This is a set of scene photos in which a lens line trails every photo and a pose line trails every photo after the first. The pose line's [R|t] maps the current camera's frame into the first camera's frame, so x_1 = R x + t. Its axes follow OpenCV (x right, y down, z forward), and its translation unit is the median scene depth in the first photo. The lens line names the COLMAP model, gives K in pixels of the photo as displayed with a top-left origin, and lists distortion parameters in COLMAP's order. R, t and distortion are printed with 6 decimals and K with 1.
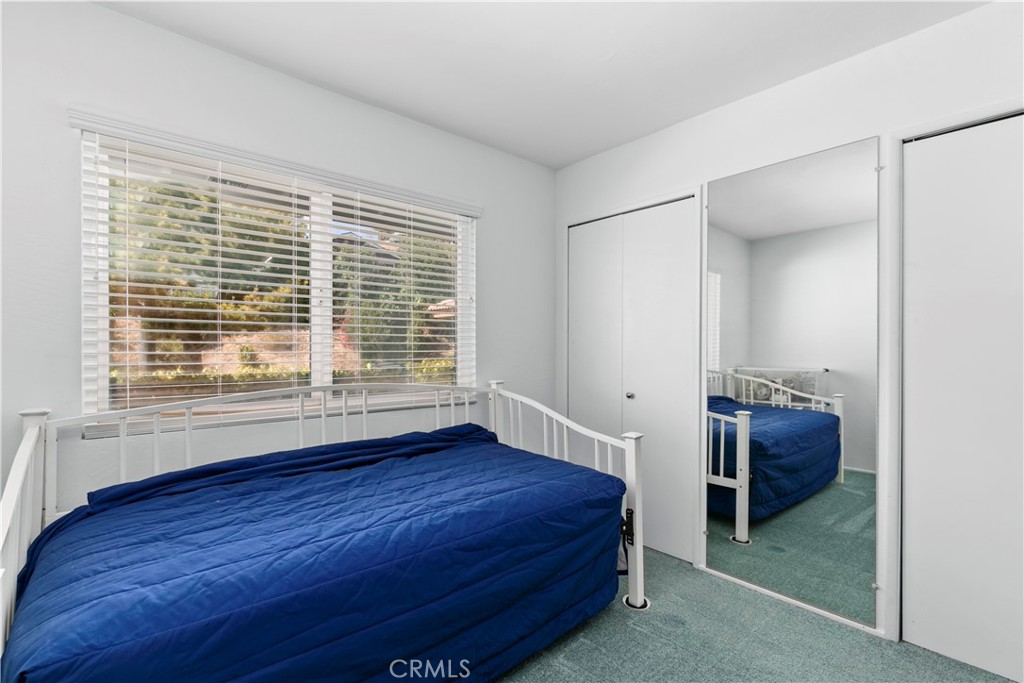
lens RADIAL K [[471.0, 0, 514.9], [0, 471.0, 337.4], [0, 0, 1]] dist [0.006992, -0.002016]
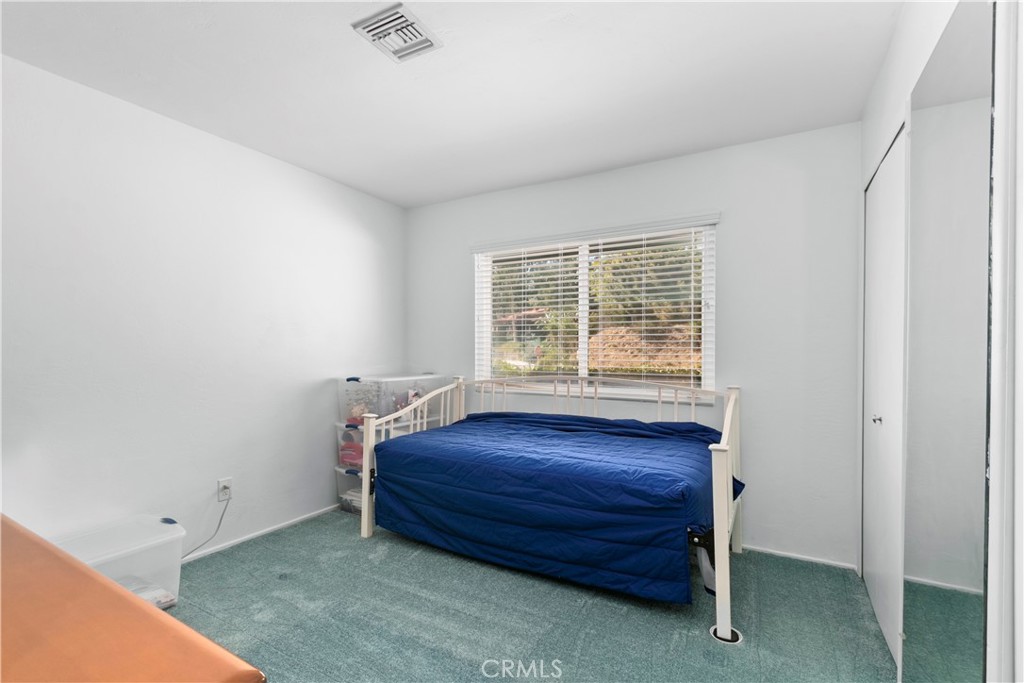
lens RADIAL K [[471.0, 0, 516.6], [0, 471.0, 351.1], [0, 0, 1]] dist [0.006992, -0.002016]
pose [[0.334662, -0.003213, -0.942333, 0.905340], [0.010864, 0.999941, 0.000449, 0.018232], [0.942275, -0.010388, 0.334677, 0.310227]]
